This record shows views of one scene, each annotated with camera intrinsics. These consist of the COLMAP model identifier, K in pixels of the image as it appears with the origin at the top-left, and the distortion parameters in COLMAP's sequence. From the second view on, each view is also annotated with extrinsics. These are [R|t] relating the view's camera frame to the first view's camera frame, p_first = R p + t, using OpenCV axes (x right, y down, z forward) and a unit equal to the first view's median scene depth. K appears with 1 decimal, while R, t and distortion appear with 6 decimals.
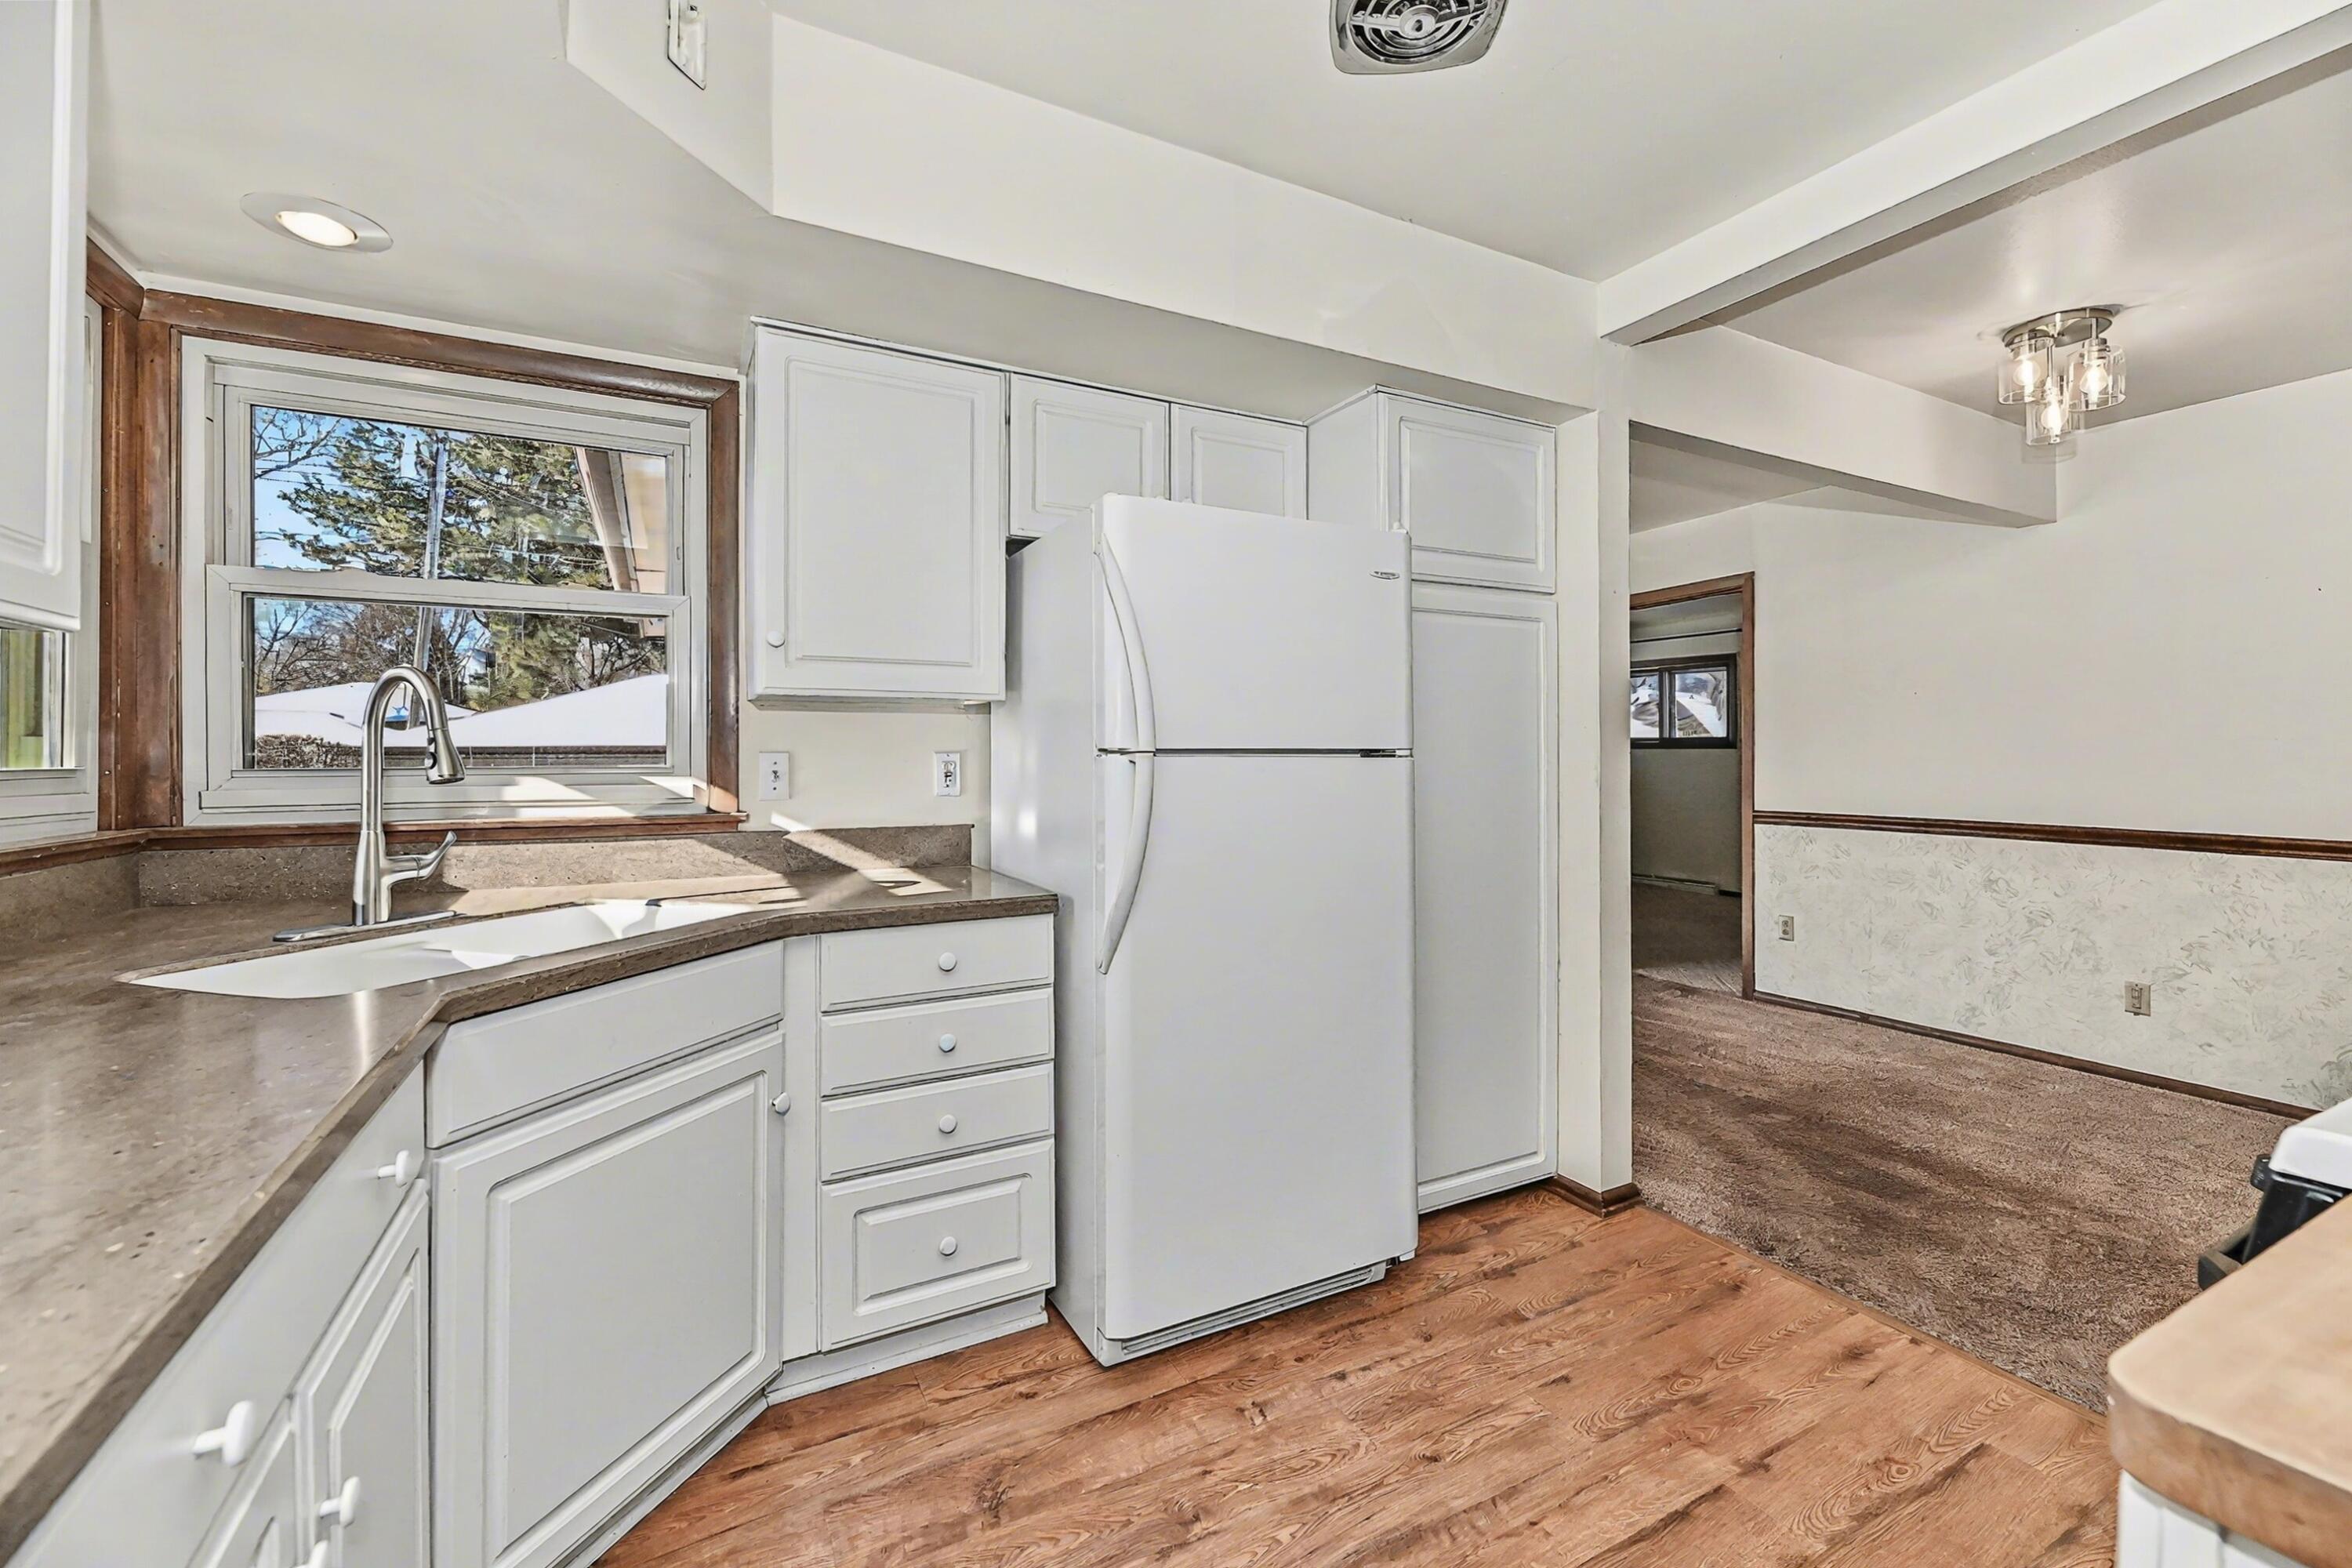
lens RADIAL K [[985.9, 0, 1173.9], [0, 985.9, 744.7], [0, 0, 1]] dist [0.000752, 0.000066]
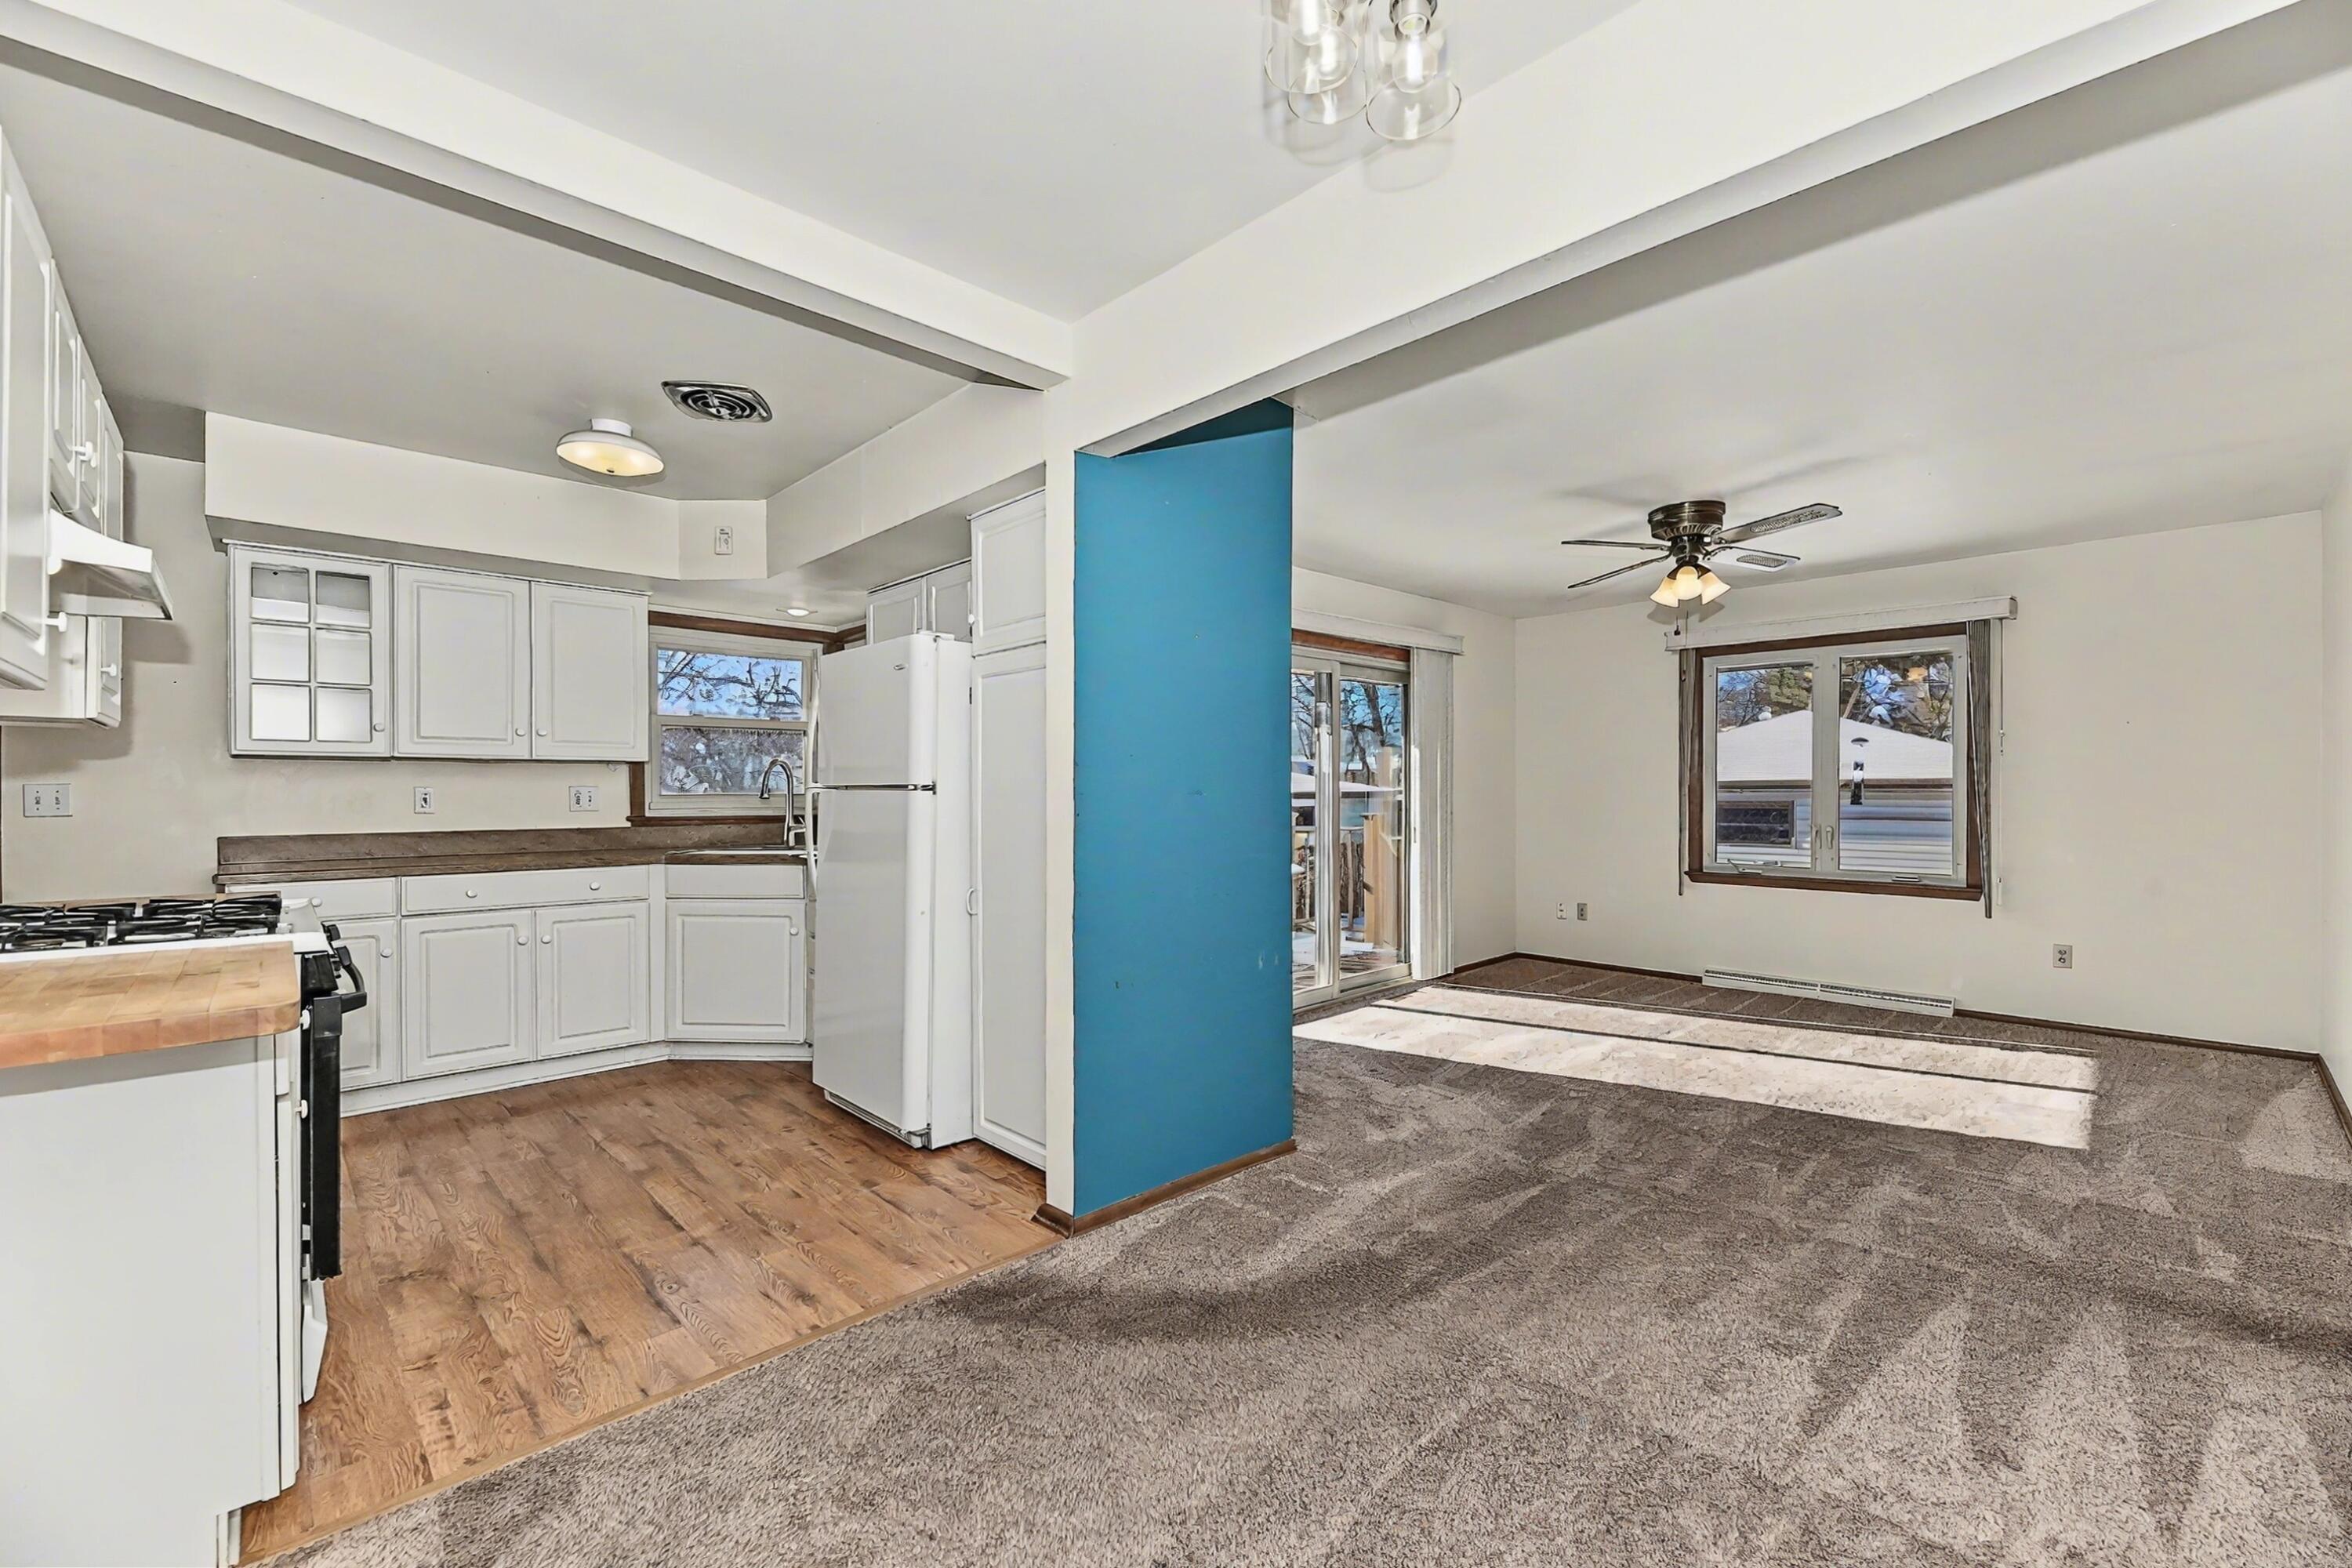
lens RADIAL K [[970.8, 0, 1172.6], [0, 970.8, 758.4], [0, 0, 1]] dist [0.000466, -0.000281]
pose [[0.261340, -0.035803, -0.964582, 1.798832], [0.004404, 0.999346, -0.035900, 0.021556], [0.965237, 0.005134, 0.261327, 1.037123]]
